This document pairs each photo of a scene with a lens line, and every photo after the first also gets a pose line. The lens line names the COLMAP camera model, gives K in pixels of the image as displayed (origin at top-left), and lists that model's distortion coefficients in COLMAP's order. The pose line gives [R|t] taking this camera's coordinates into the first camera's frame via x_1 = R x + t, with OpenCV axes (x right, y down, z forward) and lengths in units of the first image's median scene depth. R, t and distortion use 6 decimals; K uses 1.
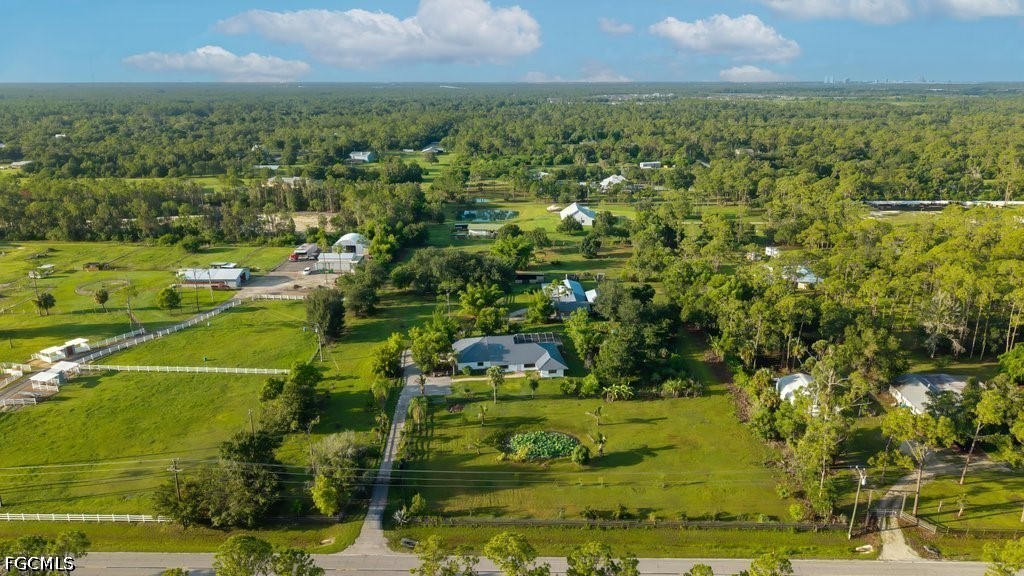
lens RADIAL K [[681.8, 0, 515.2], [0, 681.8, 288.9], [0, 0, 1]] dist [0.043589, -0.058592]
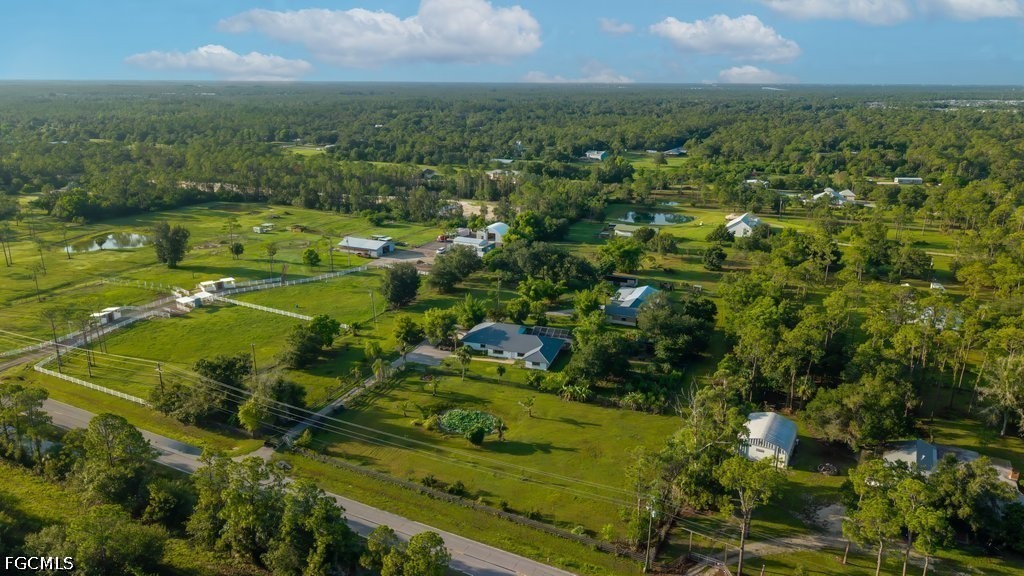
lens RADIAL K [[681.8, 0, 515.2], [0, 681.8, 288.9], [0, 0, 1]] dist [0.043589, -0.058592]
pose [[0.902224, 0.131920, -0.410595, 0.415257], [-0.132536, 0.990807, 0.027107, -0.014597], [0.410397, 0.029962, 0.911415, 0.036805]]
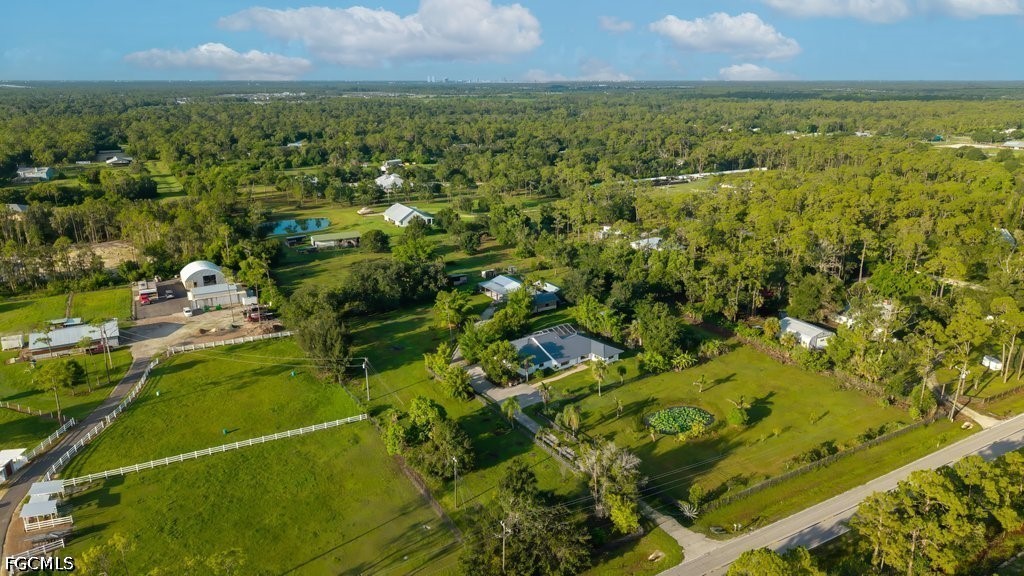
lens RADIAL K [[677.8, 0, 507.4], [0, 677.8, 287.9], [0, 0, 1]] dist [0.004708, 0.001776]
pose [[0.864437, -0.149549, 0.479984, -0.535807], [0.147543, 0.988157, 0.042160, -0.048097], [-0.480604, 0.034374, 0.876264, 0.155450]]
